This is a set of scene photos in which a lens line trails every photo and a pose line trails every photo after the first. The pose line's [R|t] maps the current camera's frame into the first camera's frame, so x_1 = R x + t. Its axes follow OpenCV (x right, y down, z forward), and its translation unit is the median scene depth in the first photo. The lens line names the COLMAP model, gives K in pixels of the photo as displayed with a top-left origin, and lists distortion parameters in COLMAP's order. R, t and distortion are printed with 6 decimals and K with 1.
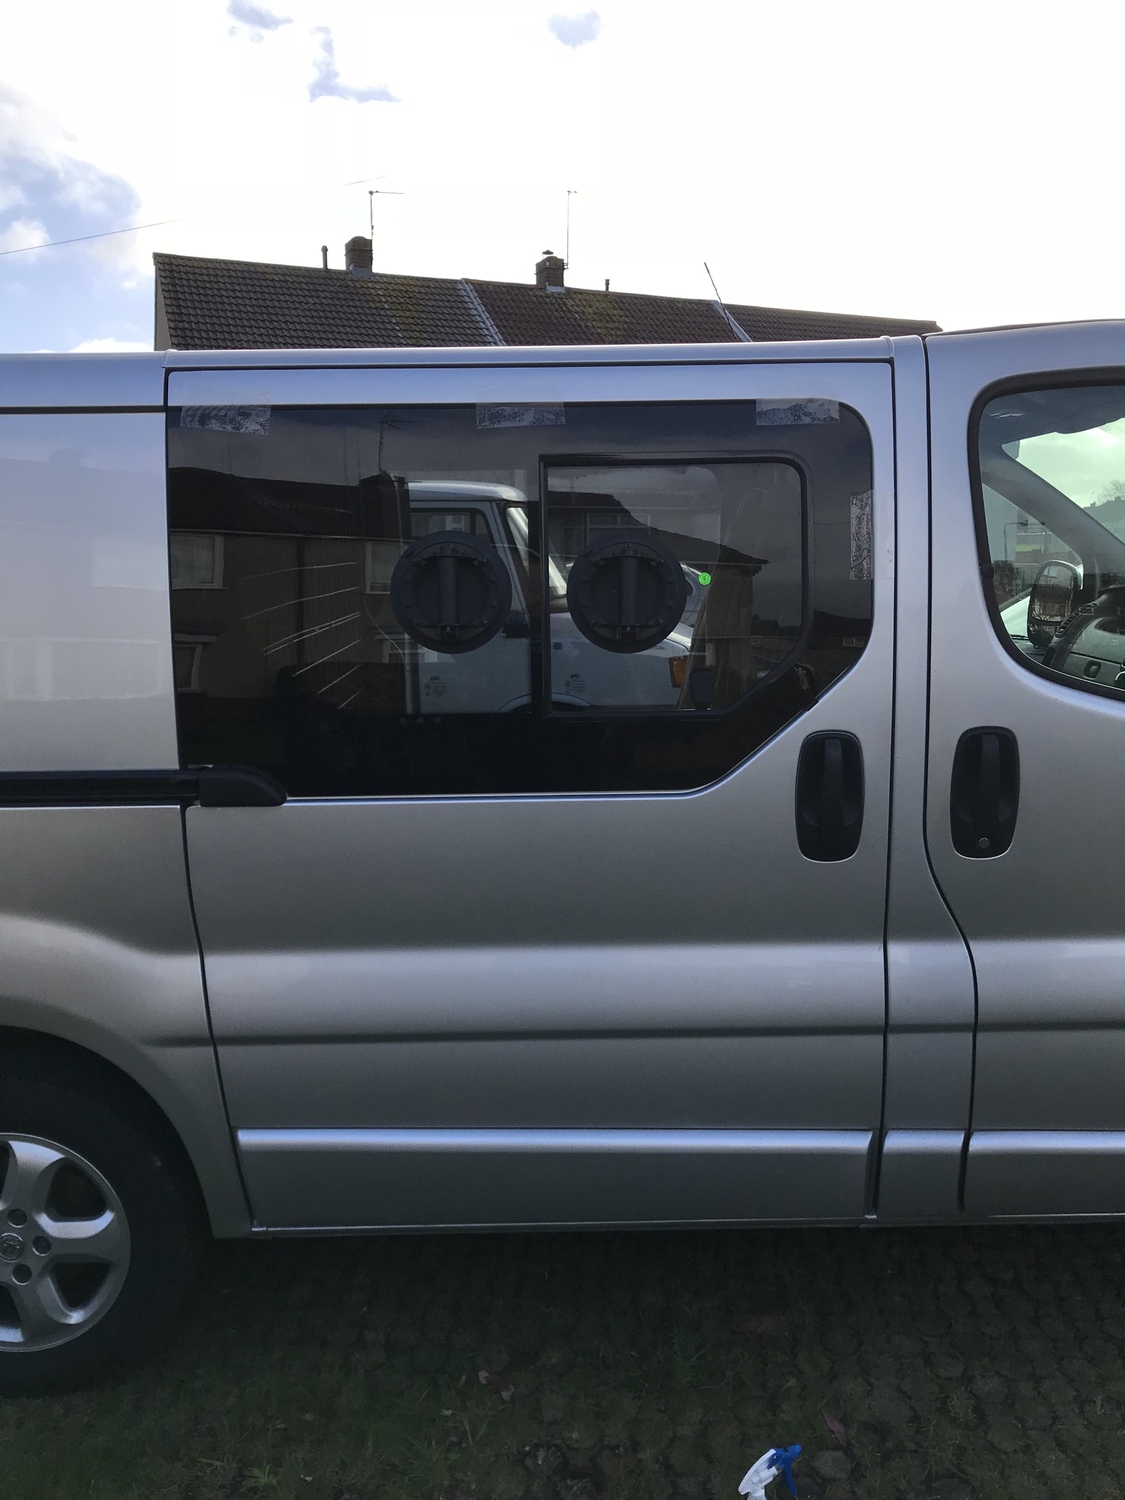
lens RADIAL K [[1192.1, 0, 562.5], [0, 1192.1, 750.0], [0, 0, 1]] dist [0.004171, 0.001435]
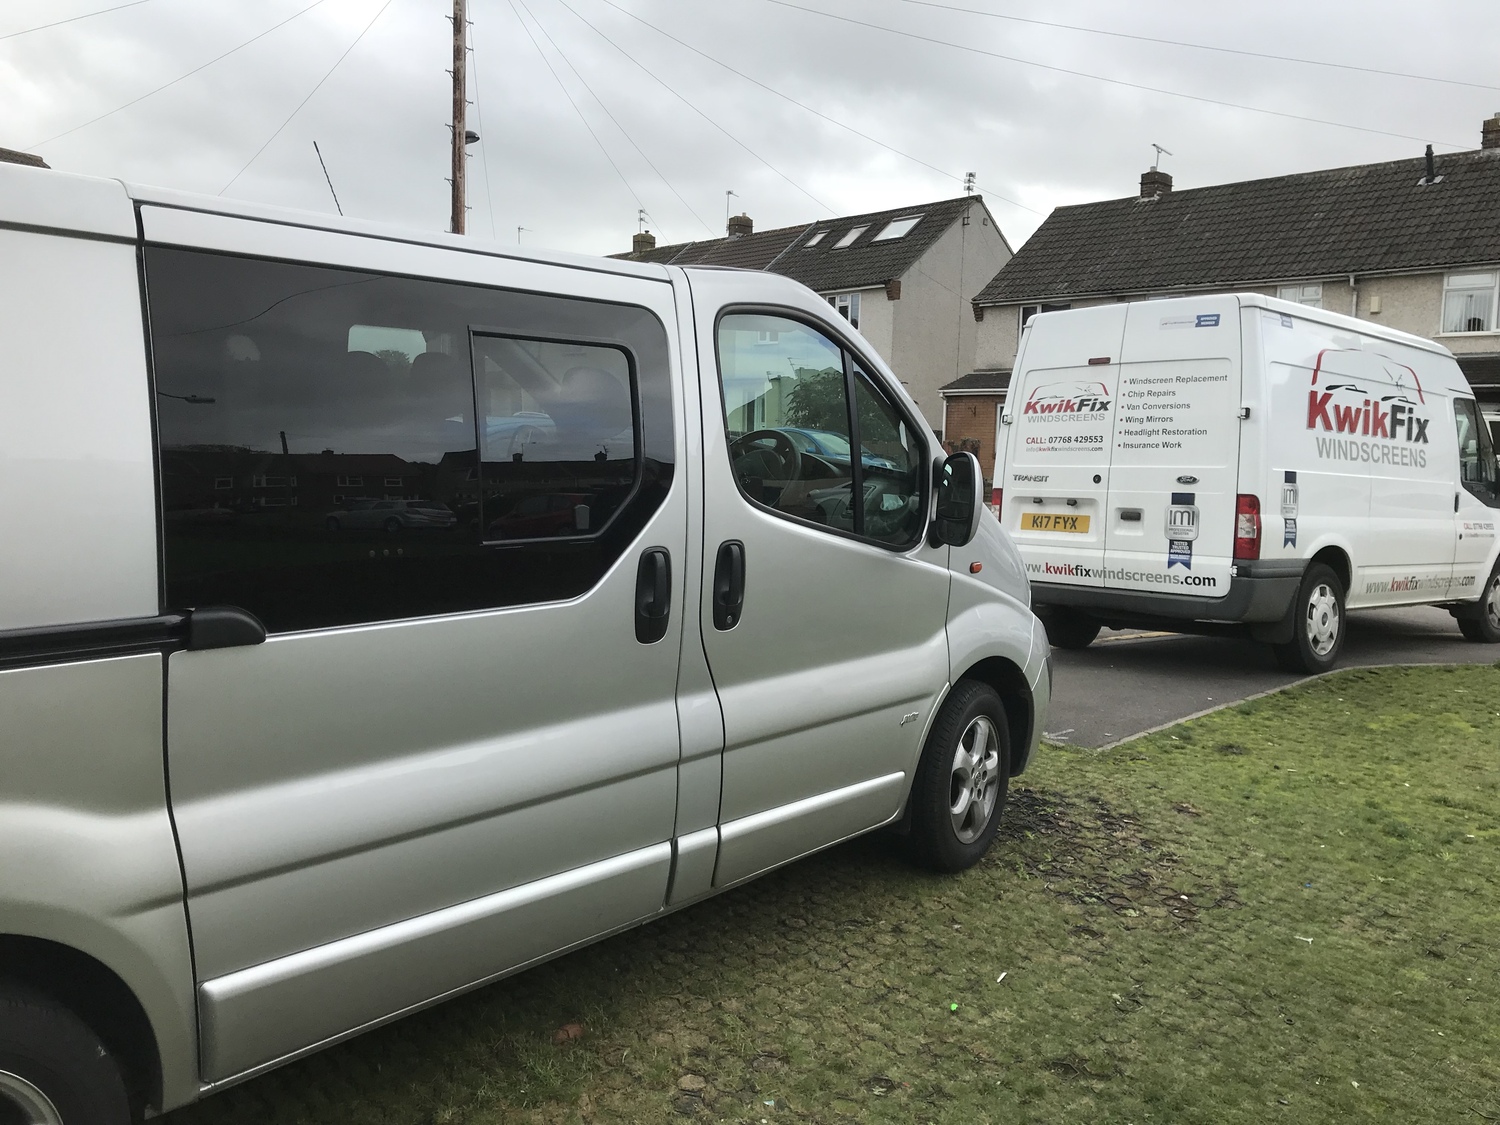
lens RADIAL K [[1192.1, 0, 750.0], [0, 1192.1, 562.5], [0, 0, 1]] dist [0.004171, 0.001435]
pose [[0.680043, -0.054134, 0.731171, -0.673711], [0.078083, 0.996946, 0.001188, 0.009244], [-0.729002, 0.056284, 0.682193, -0.012850]]
